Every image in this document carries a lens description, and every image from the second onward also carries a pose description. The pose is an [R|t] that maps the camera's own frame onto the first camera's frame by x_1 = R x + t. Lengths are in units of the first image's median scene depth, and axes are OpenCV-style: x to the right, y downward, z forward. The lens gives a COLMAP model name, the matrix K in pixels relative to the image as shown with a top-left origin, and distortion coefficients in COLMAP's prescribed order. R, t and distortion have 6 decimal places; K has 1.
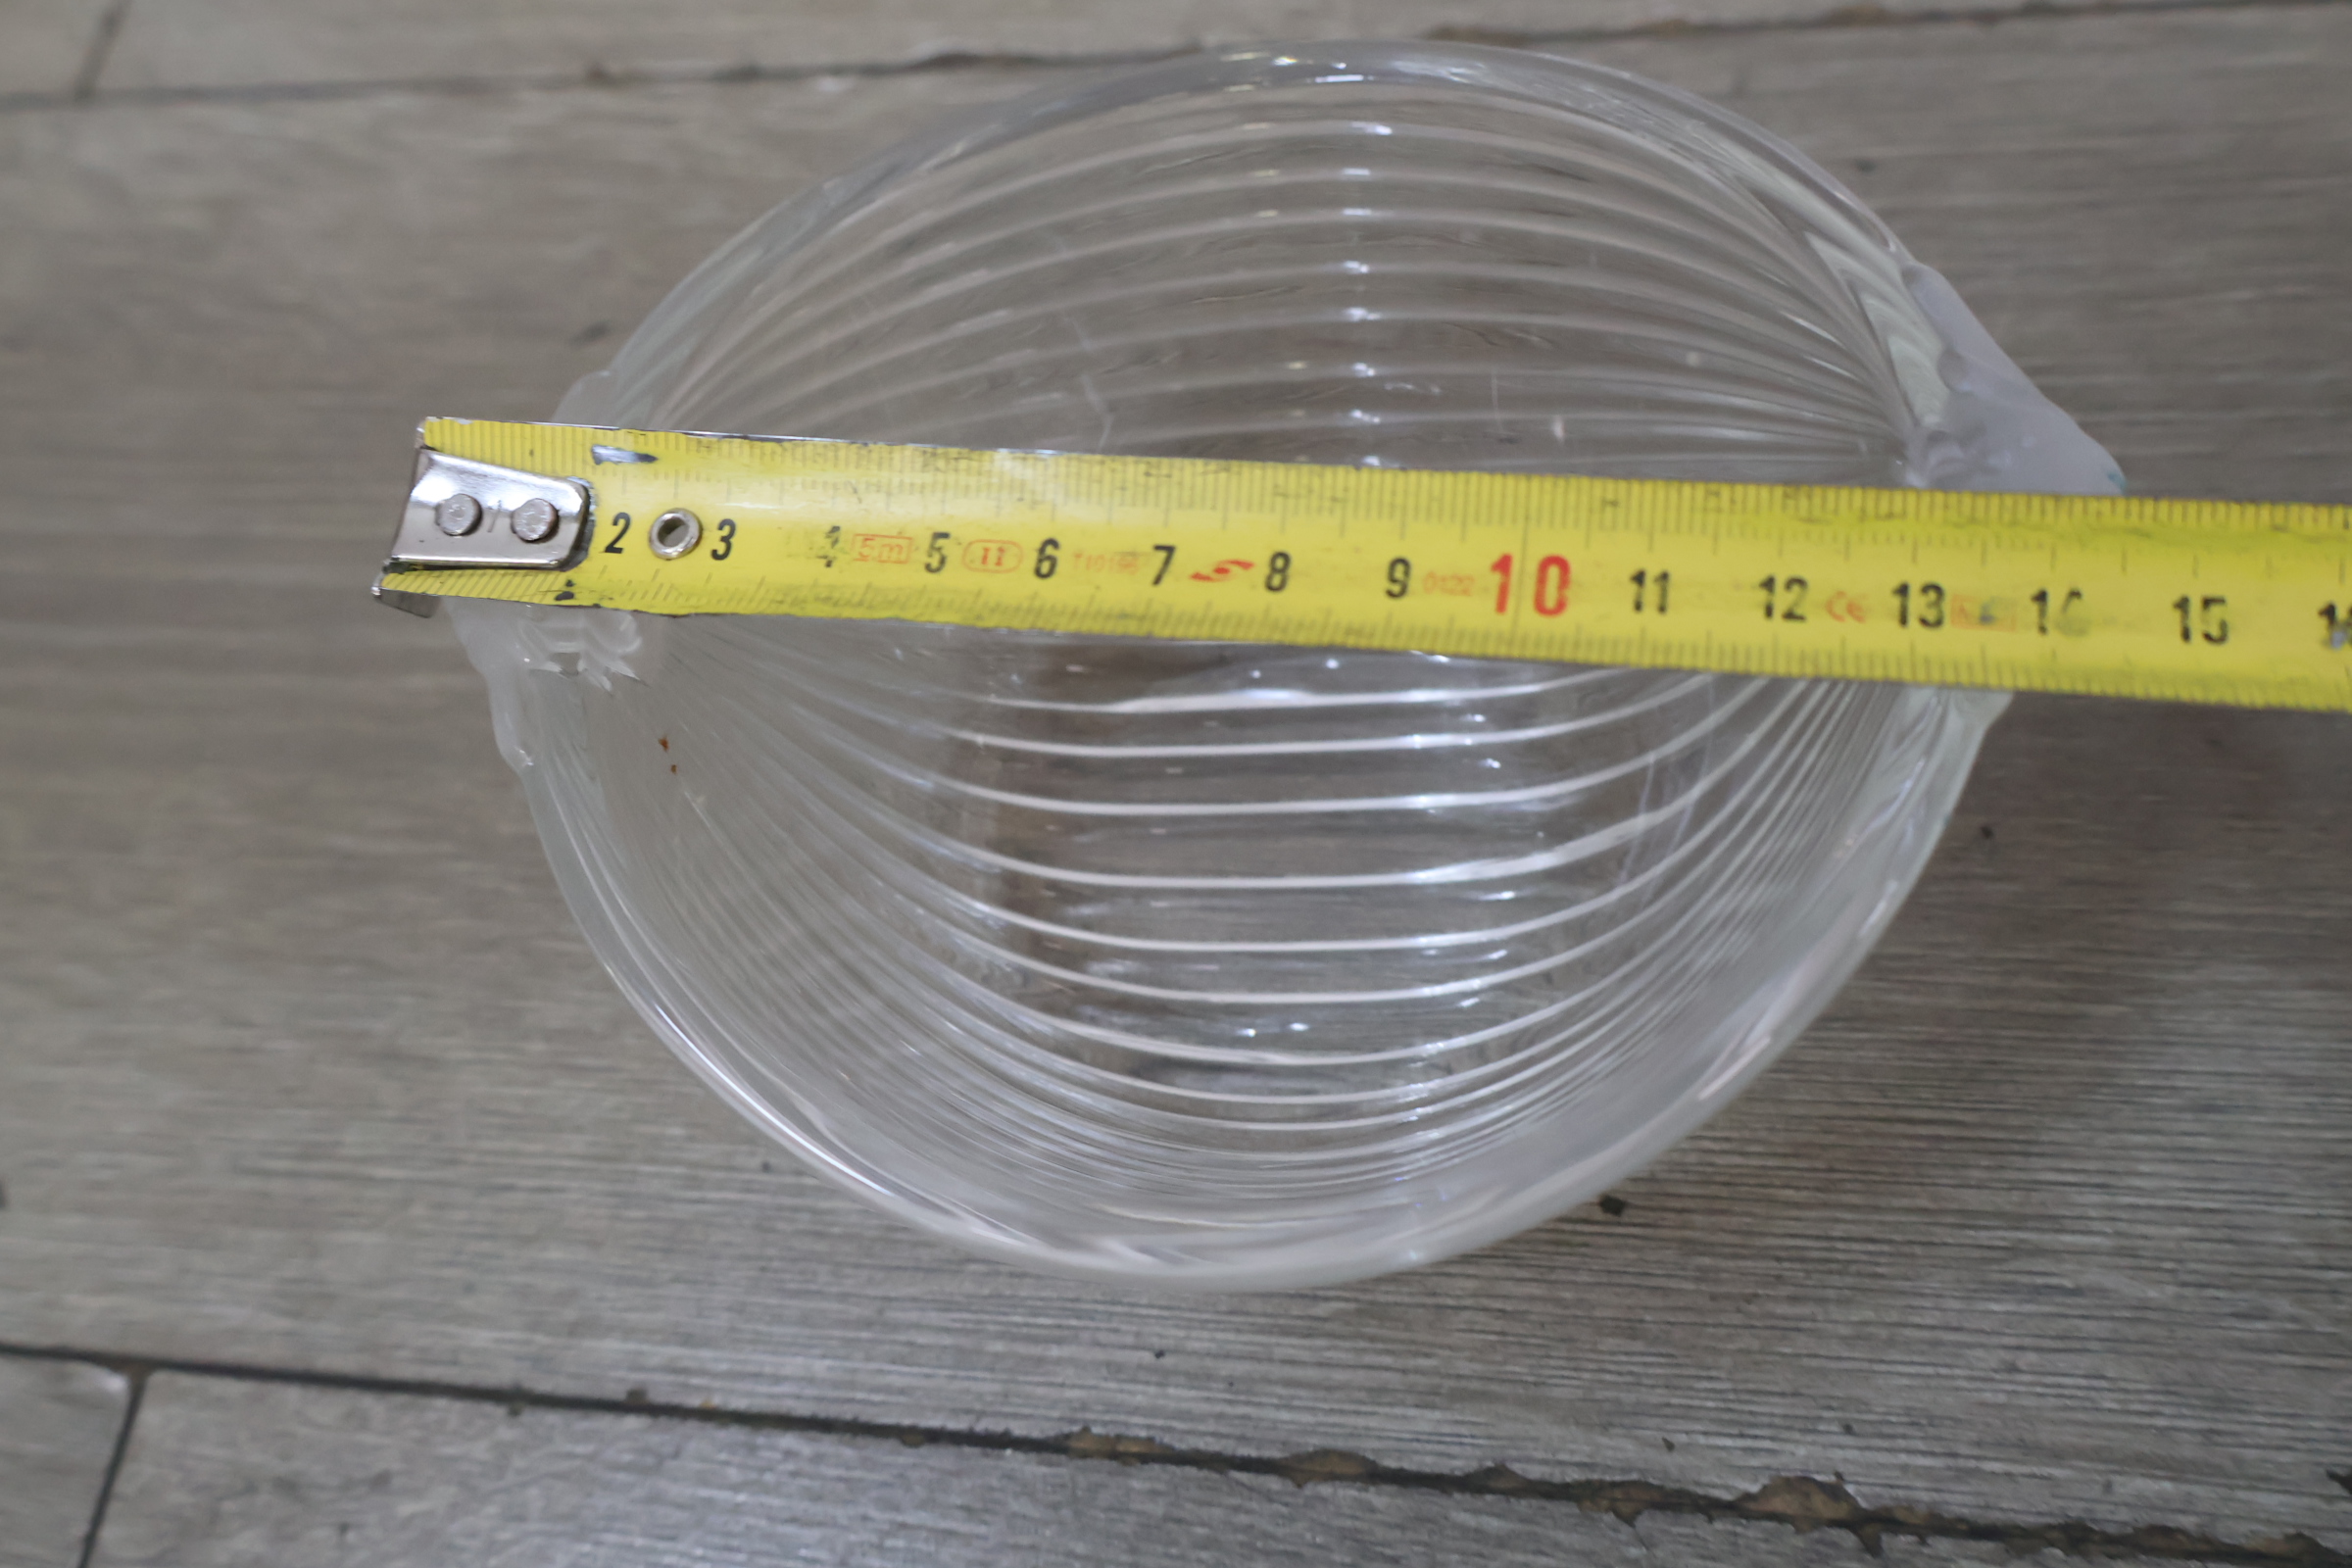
lens RADIAL K [[2180.5, 0, 1176.0], [0, 2180.5, 784.0], [0, 0, 1]] dist [0.011224, 0.007728]
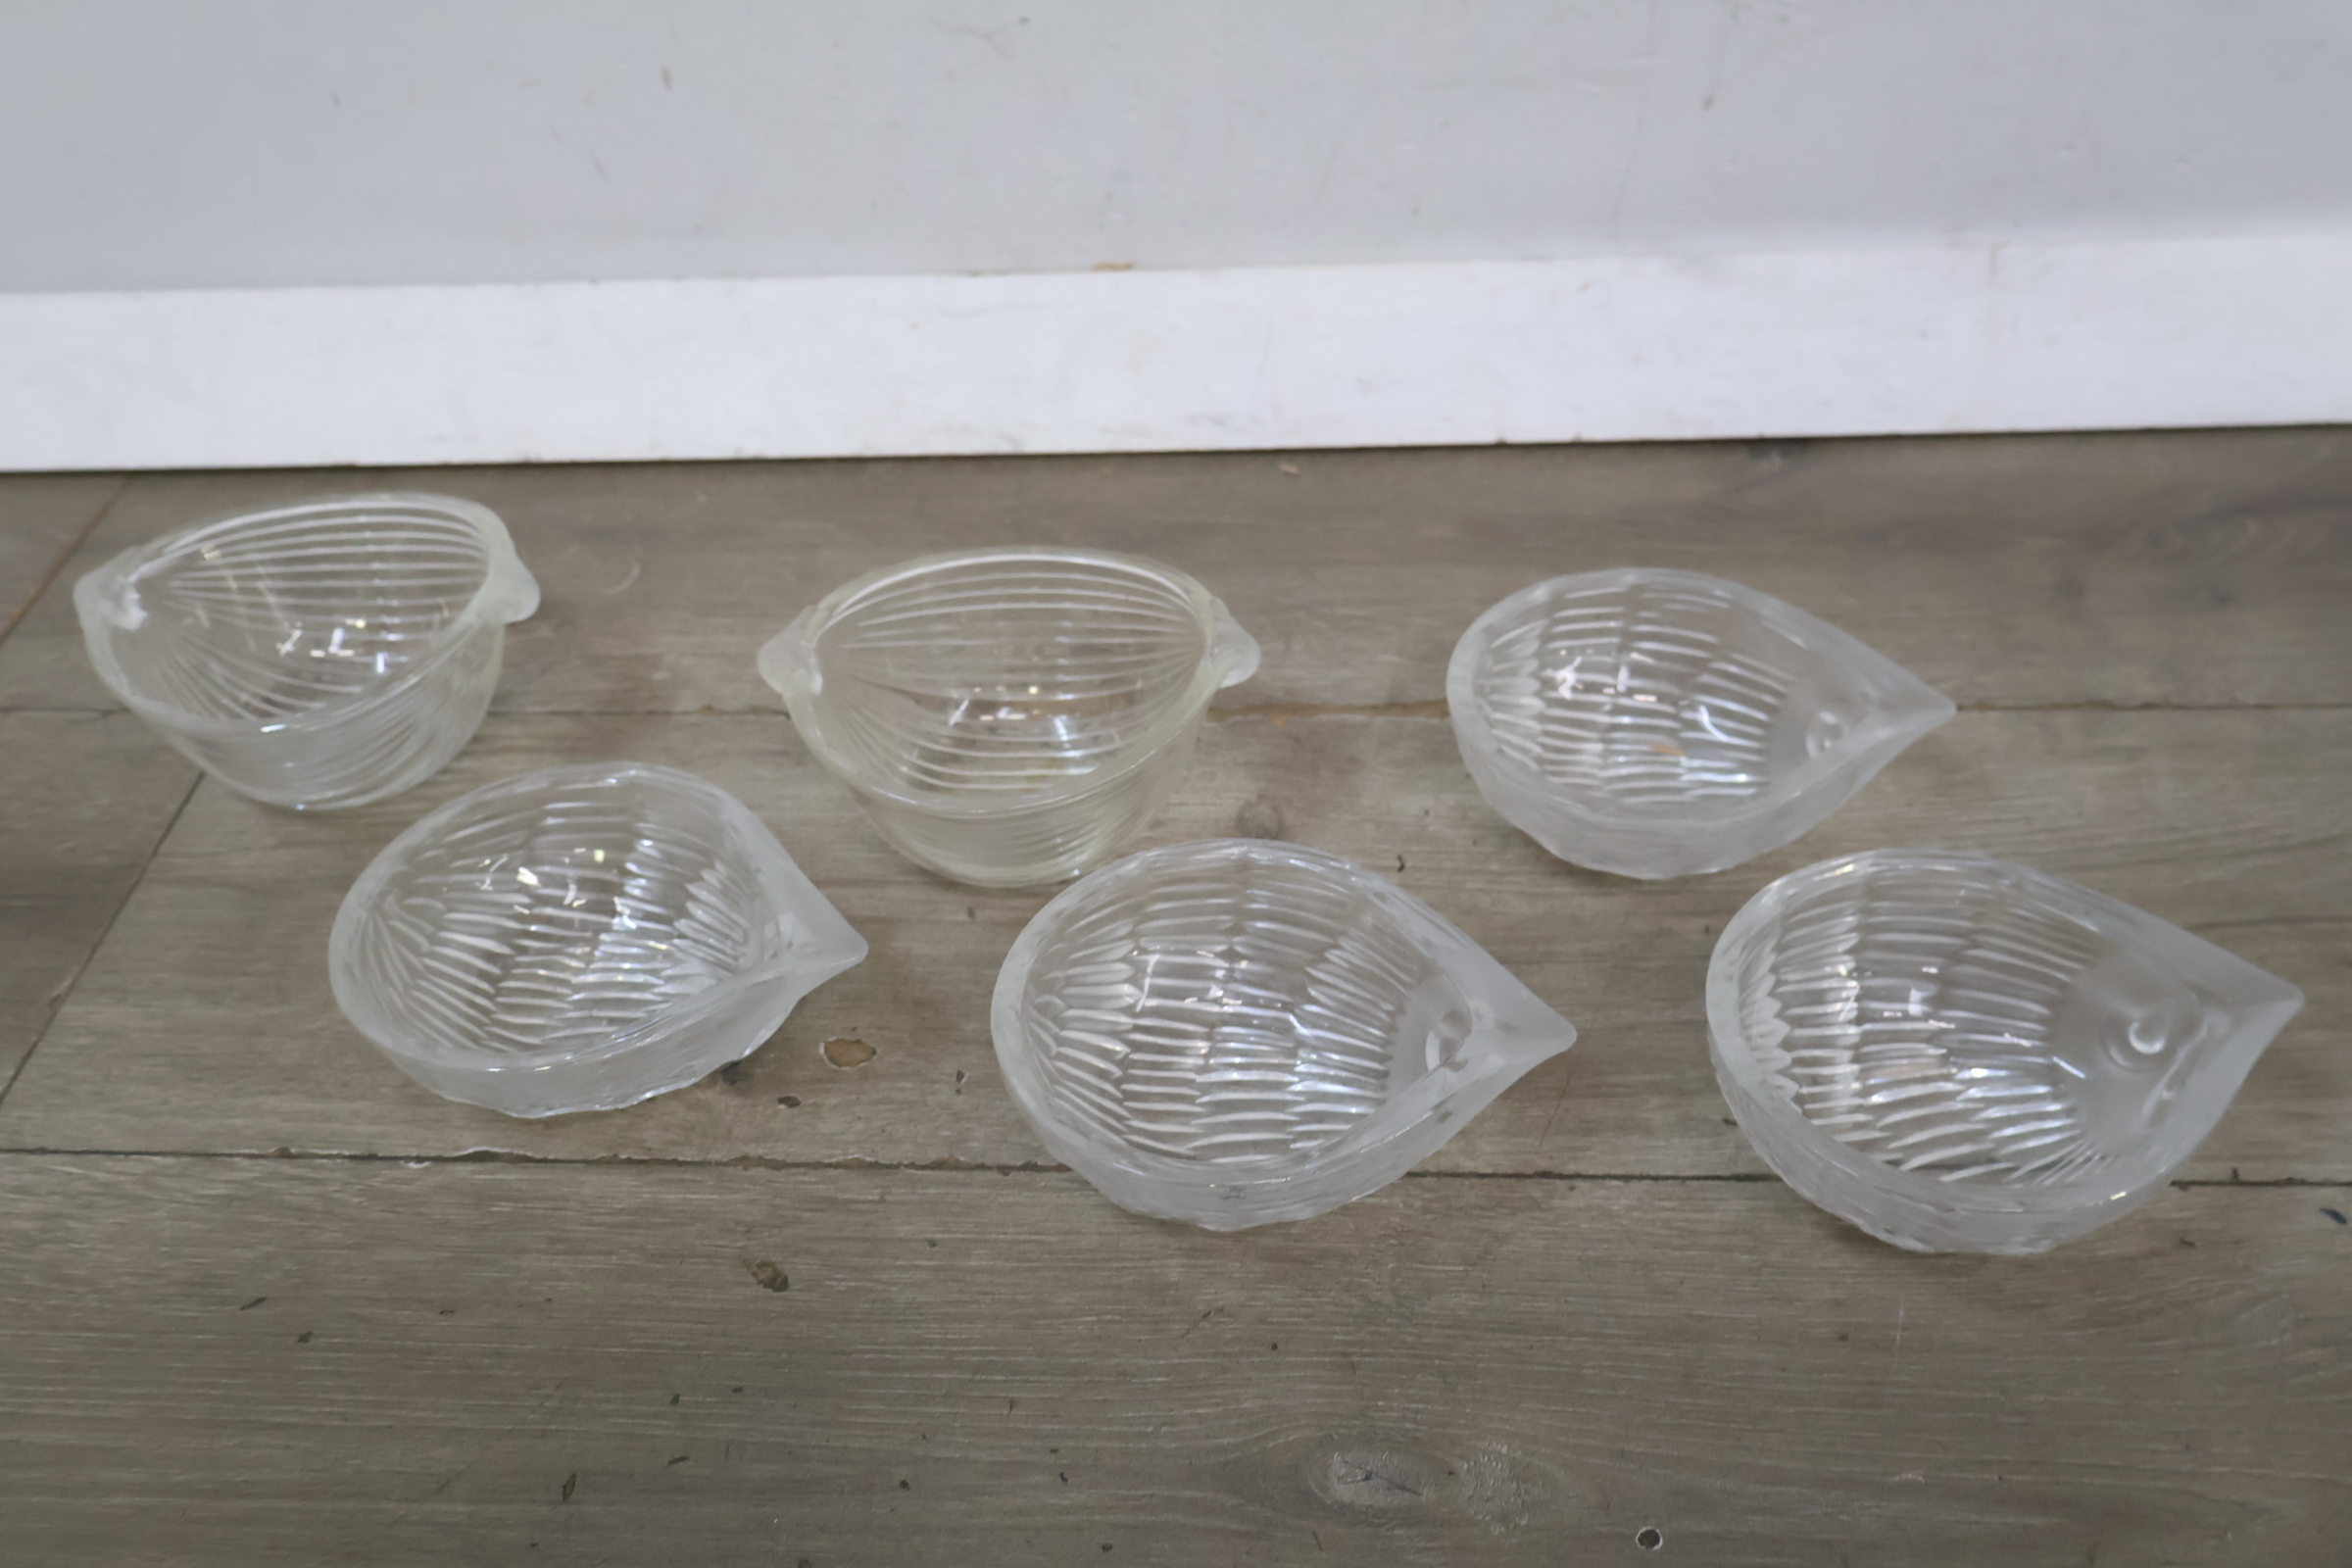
lens RADIAL K [[2179.8, 0, 1180.7], [0, 2179.8, 782.6], [0, 0, 1]] dist [0.014728, 0.005913]
pose [[0.990262, 0.061904, 0.124697, 0.266684], [-0.009261, 0.923008, -0.384670, 0.096314], [-0.138909, 0.379769, 0.914593, -1.033640]]
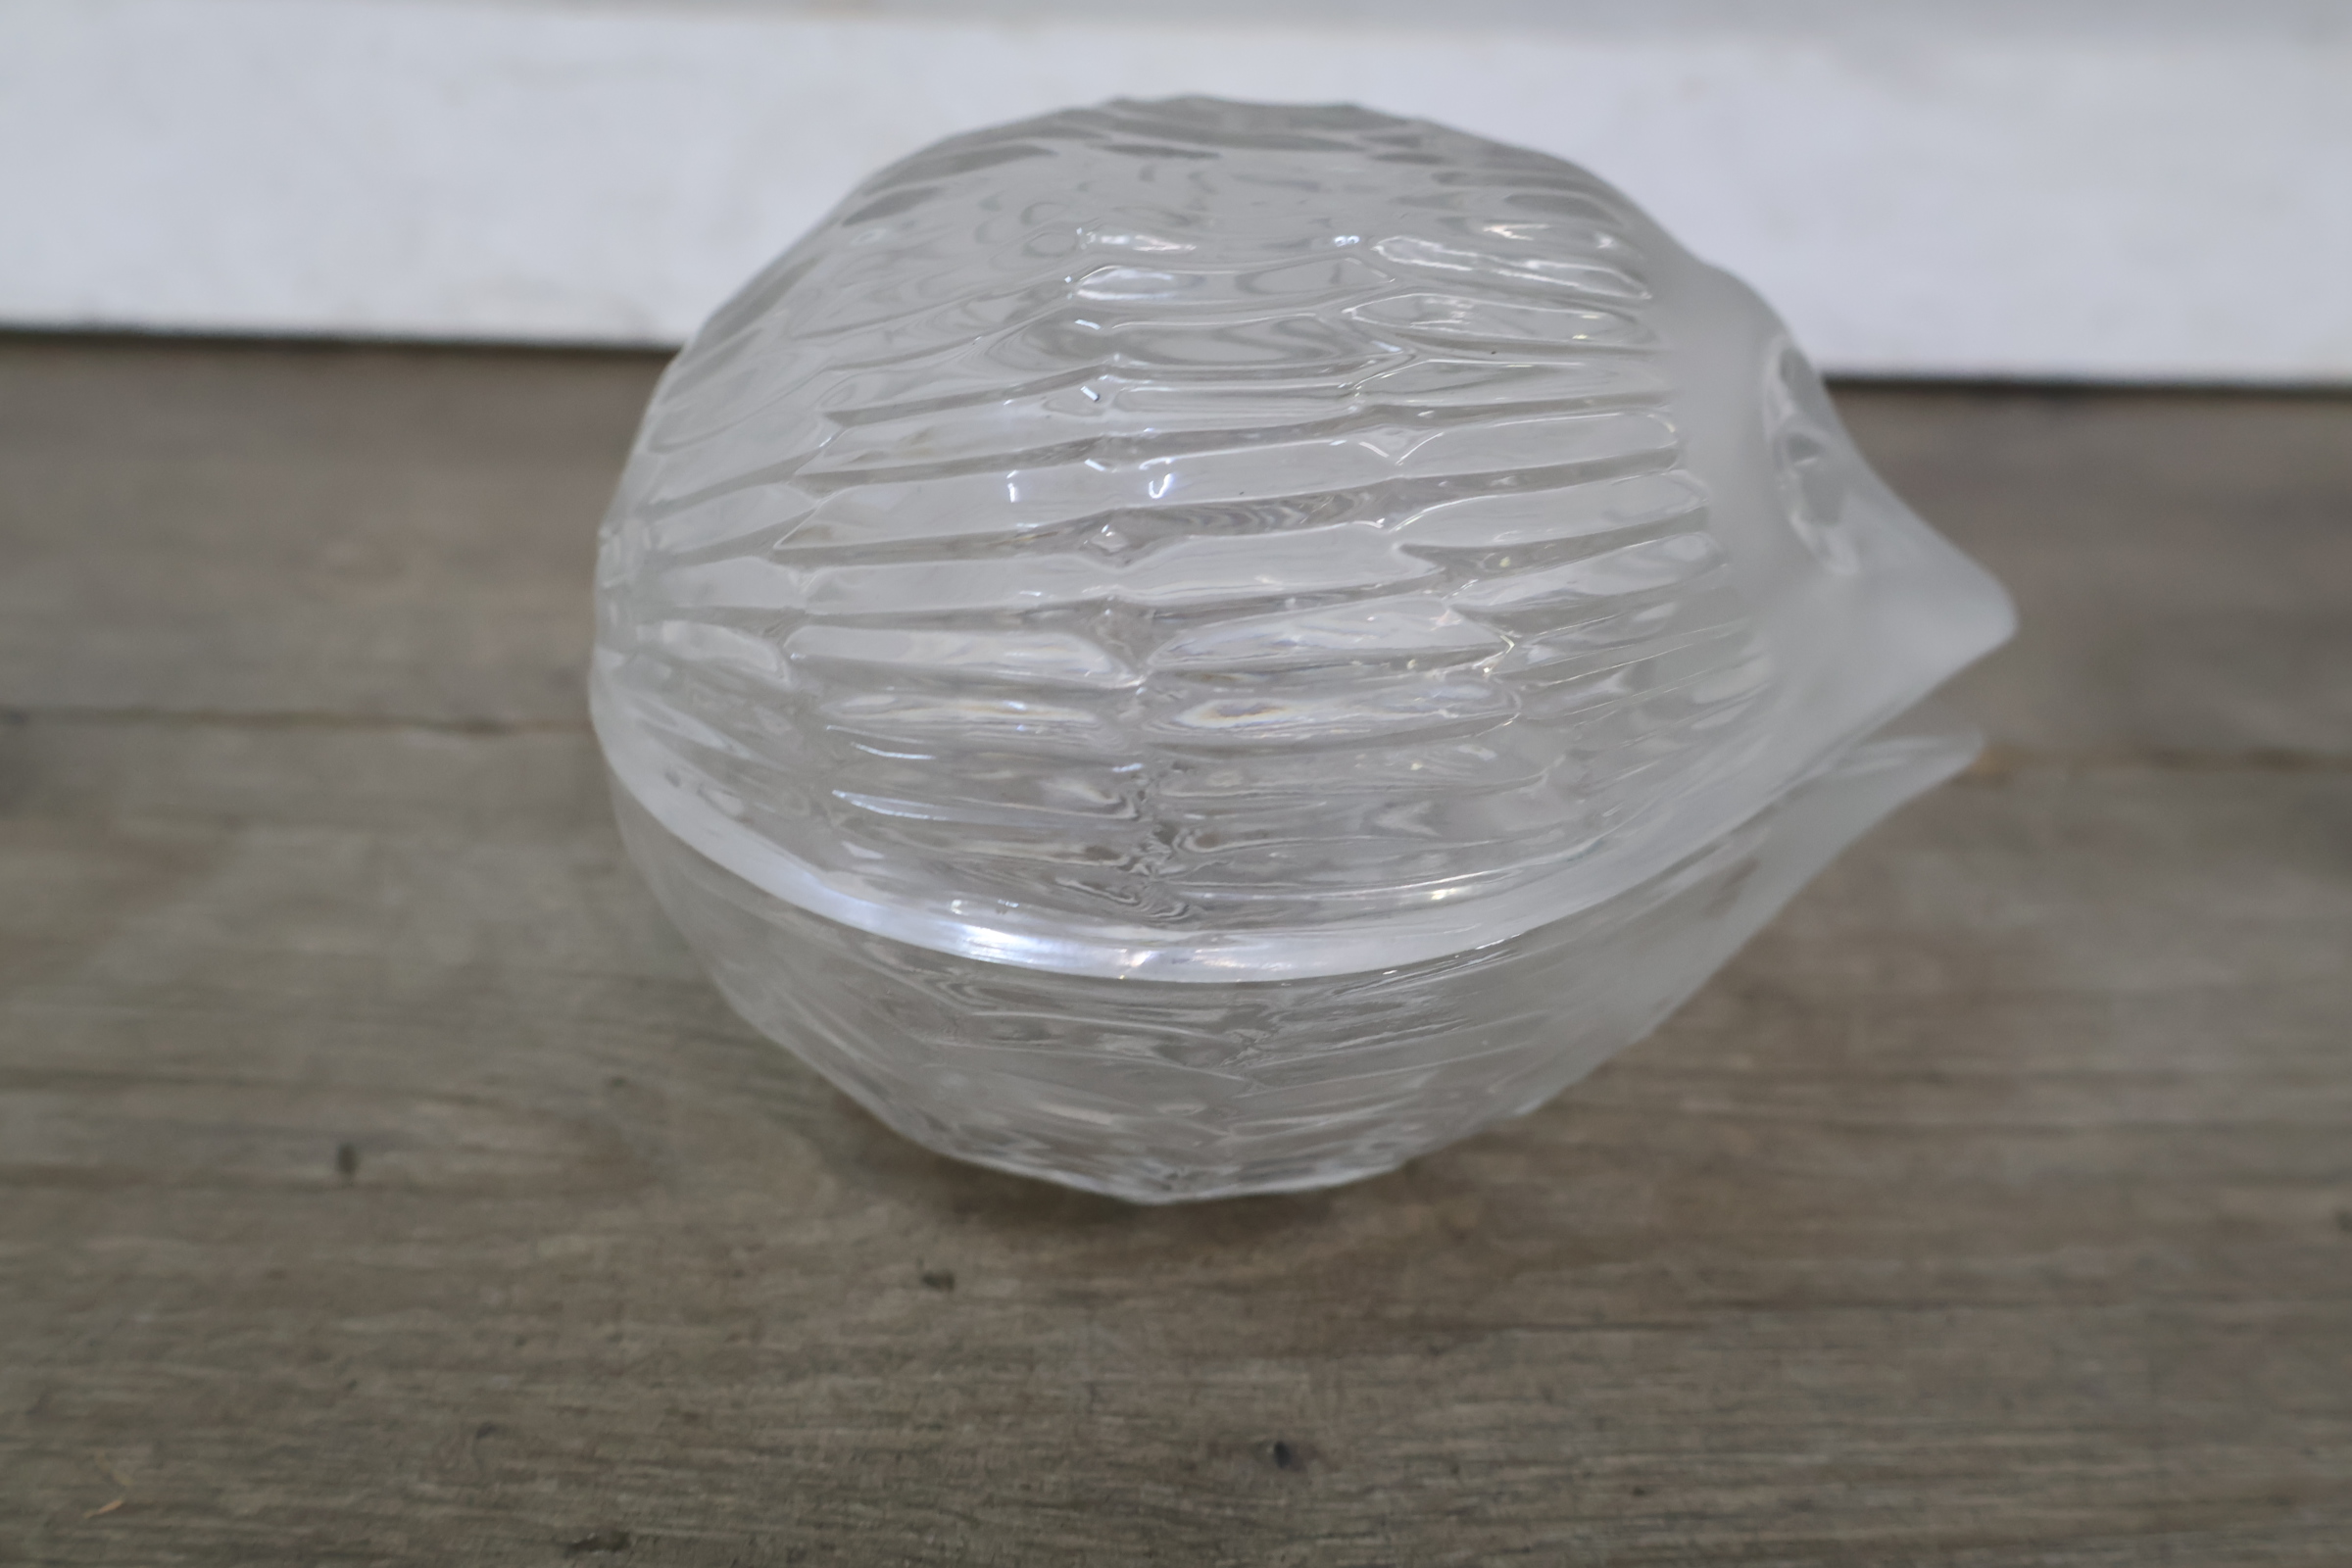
lens RADIAL K [[2180.5, 0, 1176.0], [0, 2180.5, 784.0], [0, 0, 1]] dist [0.011224, 0.007728]
pose [[0.967259, 0.118070, 0.224655, 0.447969], [0.023822, 0.839047, -0.543537, -0.331481], [-0.252671, 0.531093, 0.808763, 0.361686]]
